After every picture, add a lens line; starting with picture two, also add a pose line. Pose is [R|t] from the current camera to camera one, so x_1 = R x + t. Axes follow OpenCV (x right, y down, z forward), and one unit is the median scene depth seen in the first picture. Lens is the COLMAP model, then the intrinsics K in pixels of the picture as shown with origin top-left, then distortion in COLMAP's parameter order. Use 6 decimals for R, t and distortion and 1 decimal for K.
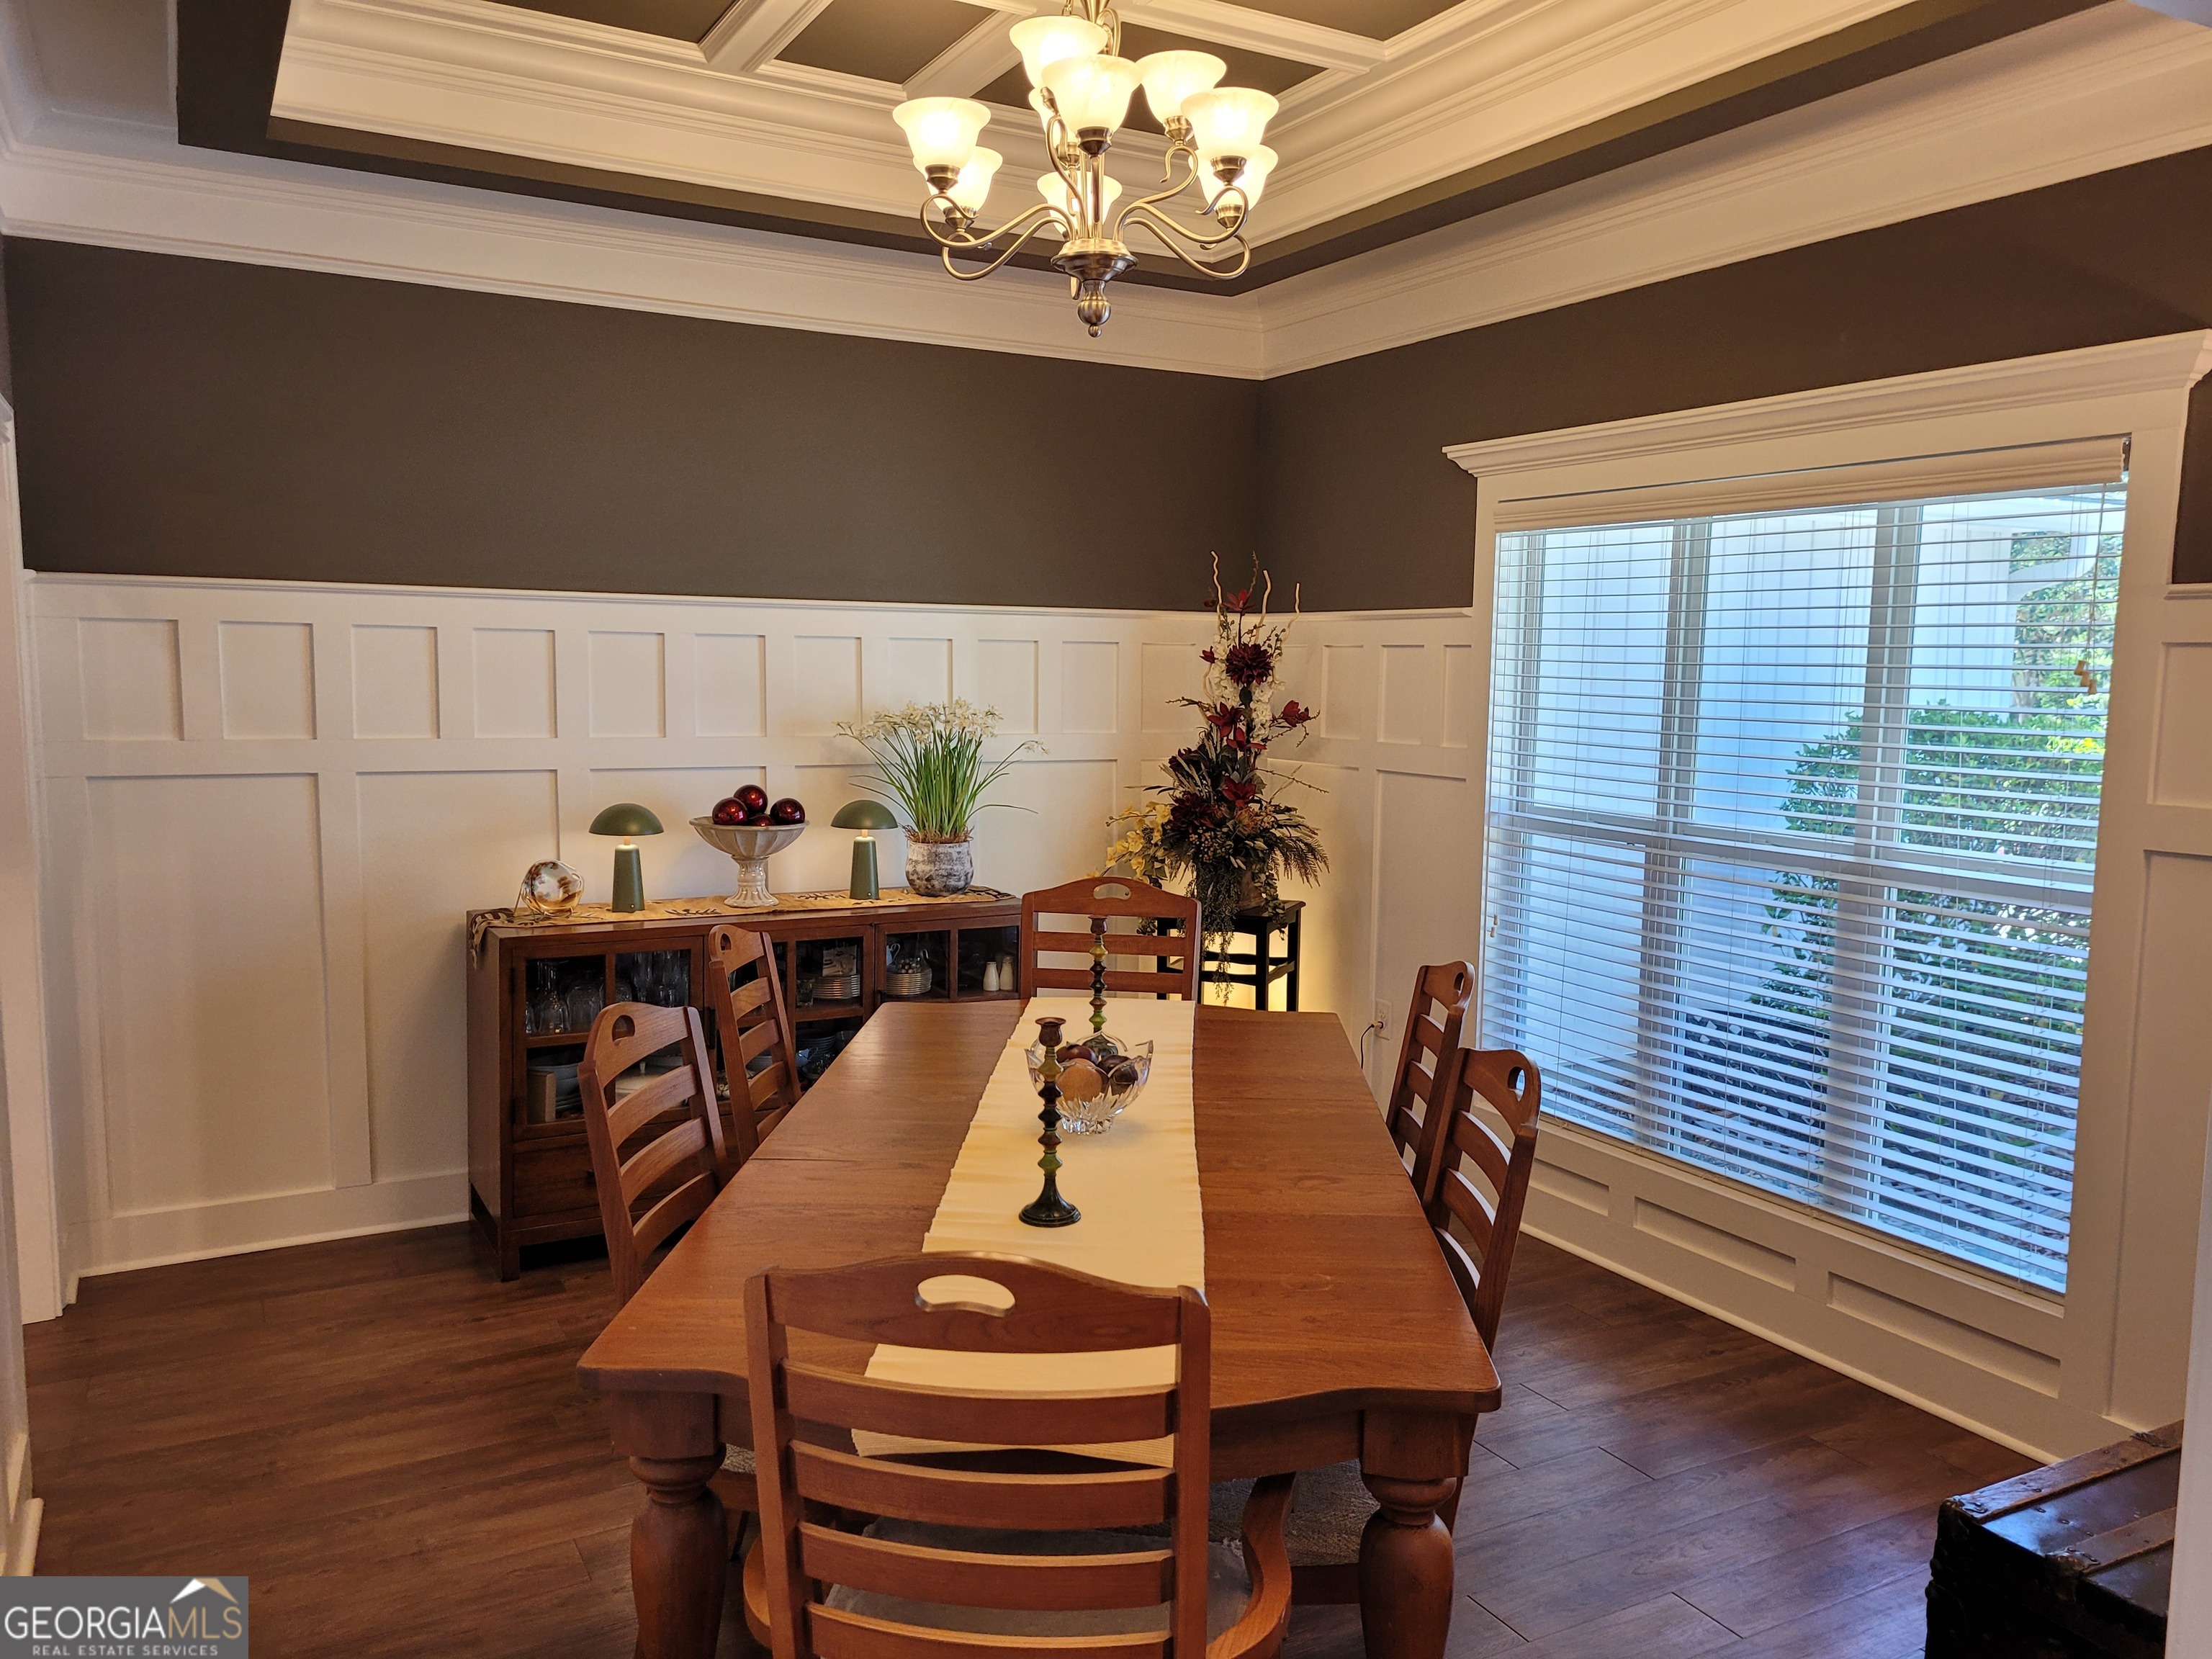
lens RADIAL K [[1665.6, 0, 1091.5], [0, 1665.6, 806.2], [0, 0, 1]] dist [0.057571, -0.047979]
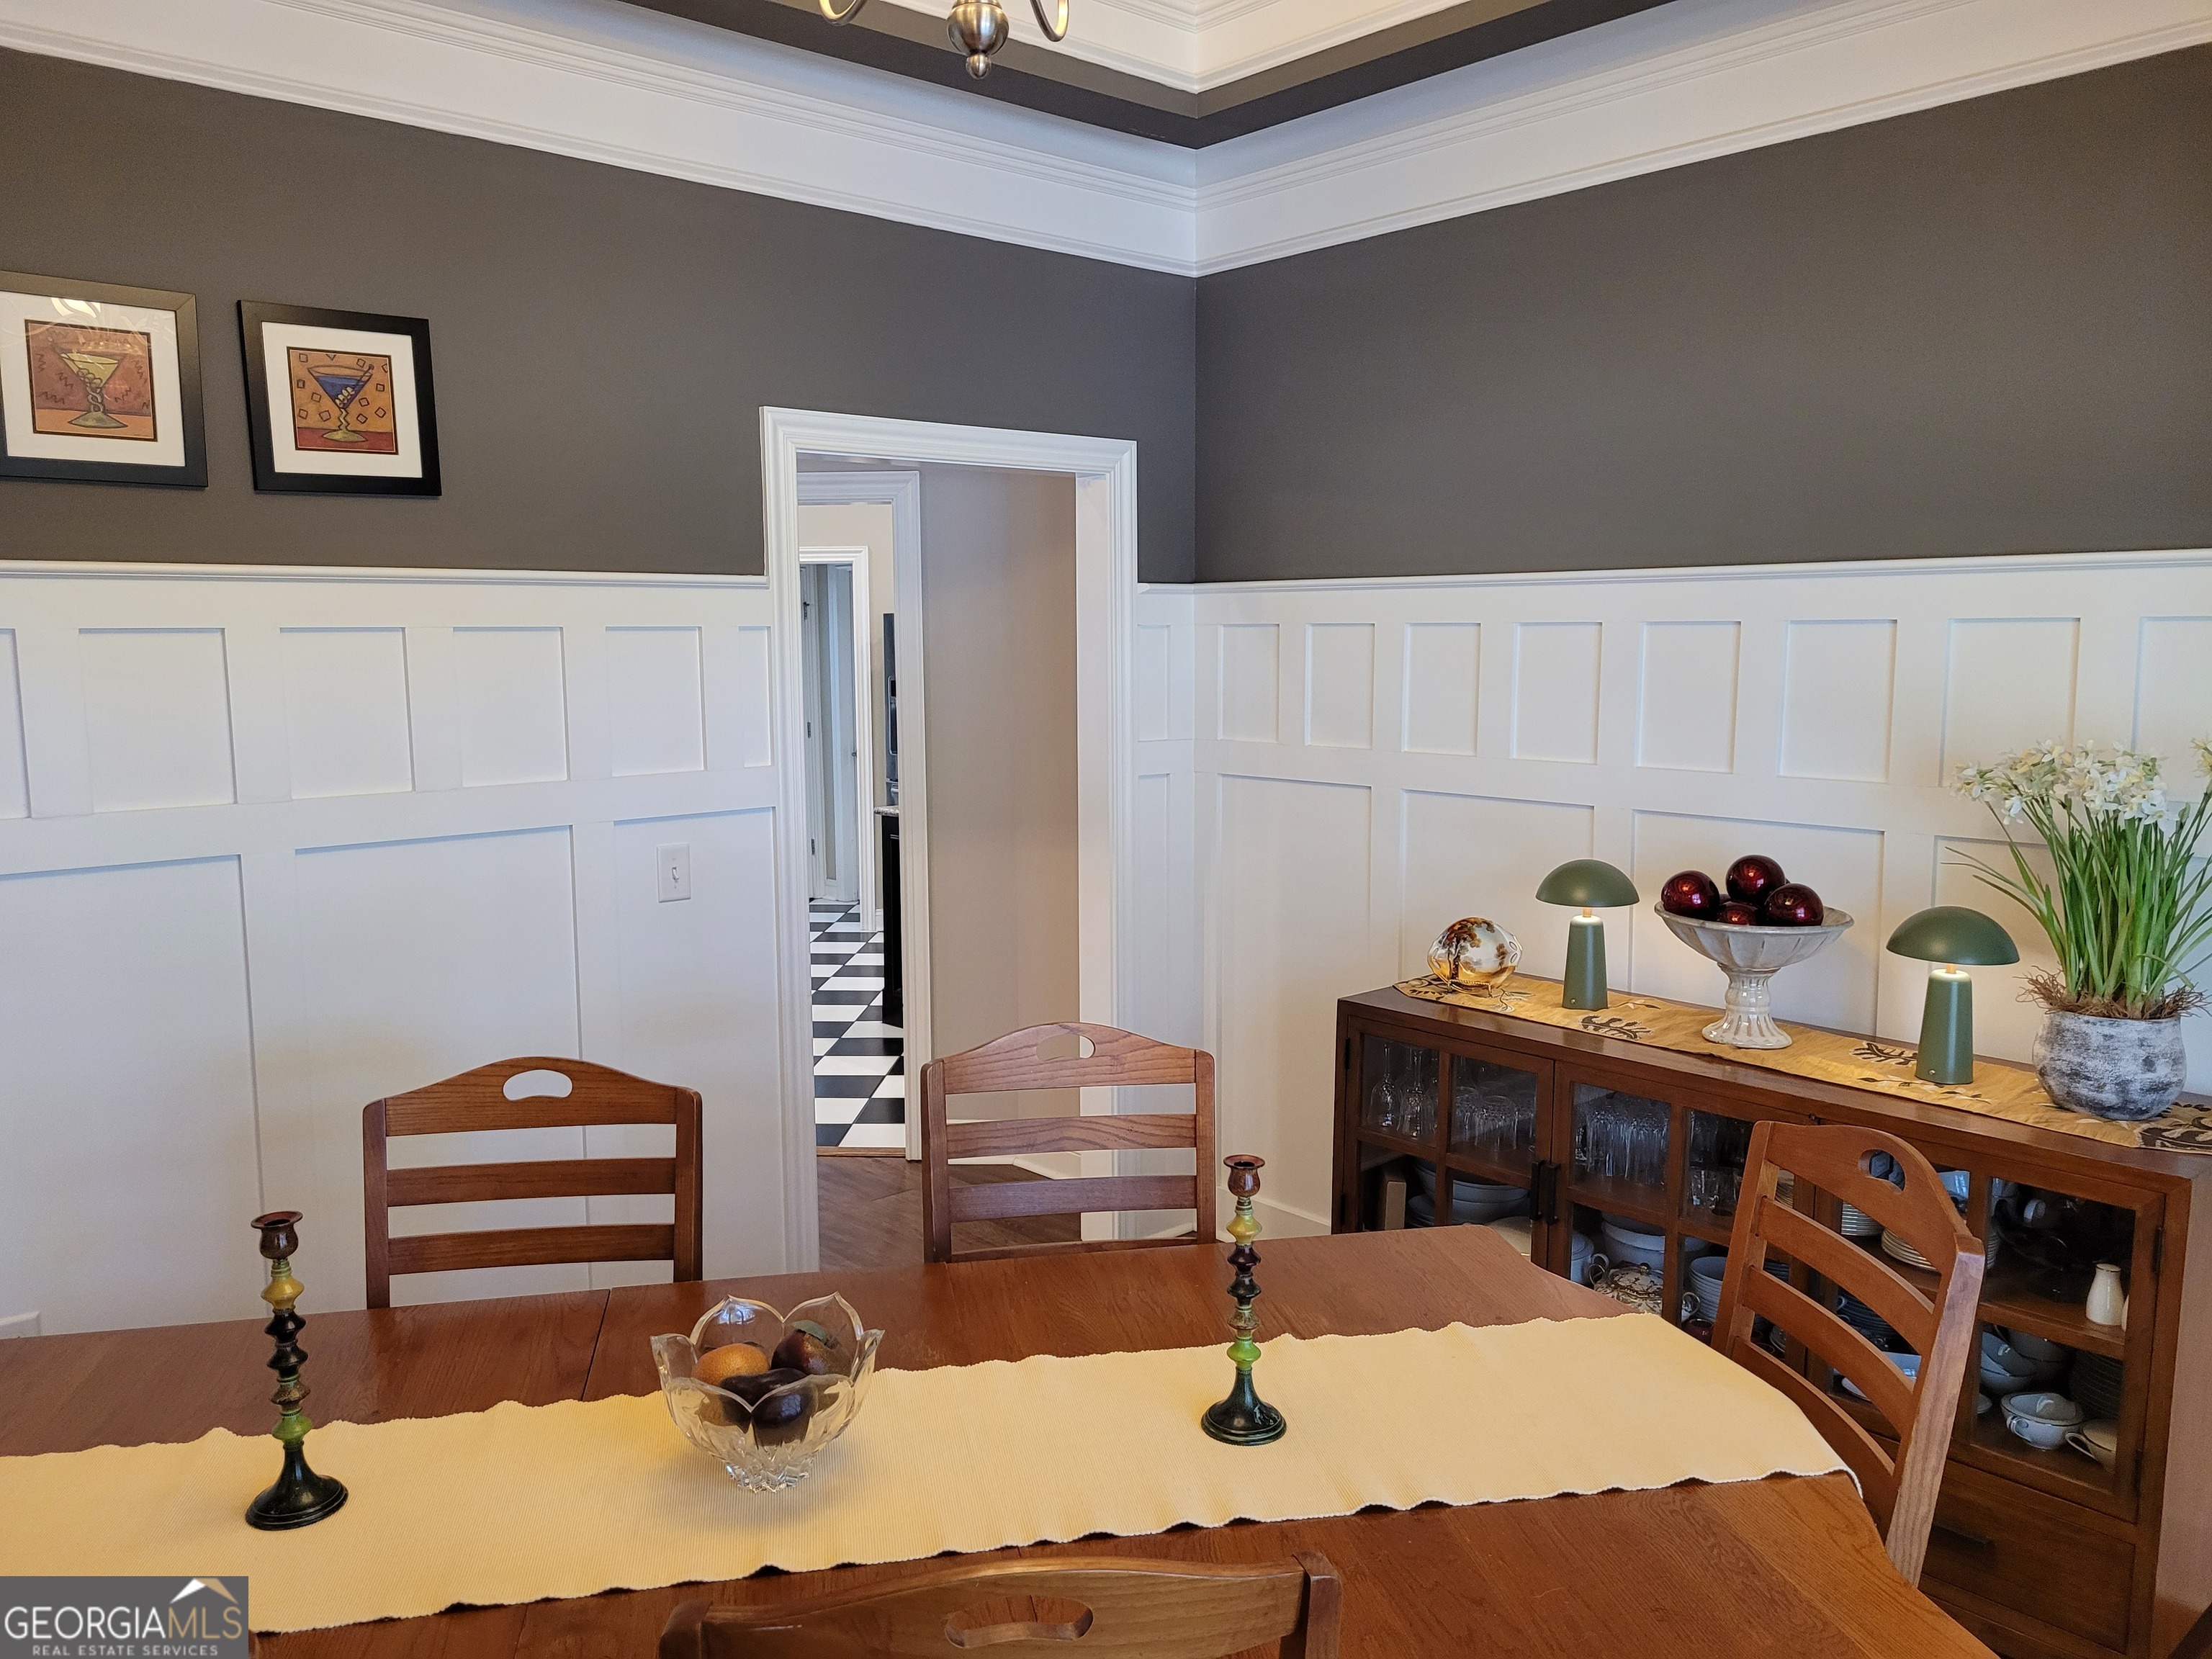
lens RADIAL K [[1665.6, 0, 1091.5], [0, 1665.6, 806.2], [0, 0, 1]] dist [0.057571, -0.047979]
pose [[0.238650, 0.087078, -0.967194, 0.366653], [-0.077743, 0.994488, 0.070352, -0.058856], [0.967989, 0.058403, 0.244104, 0.610144]]
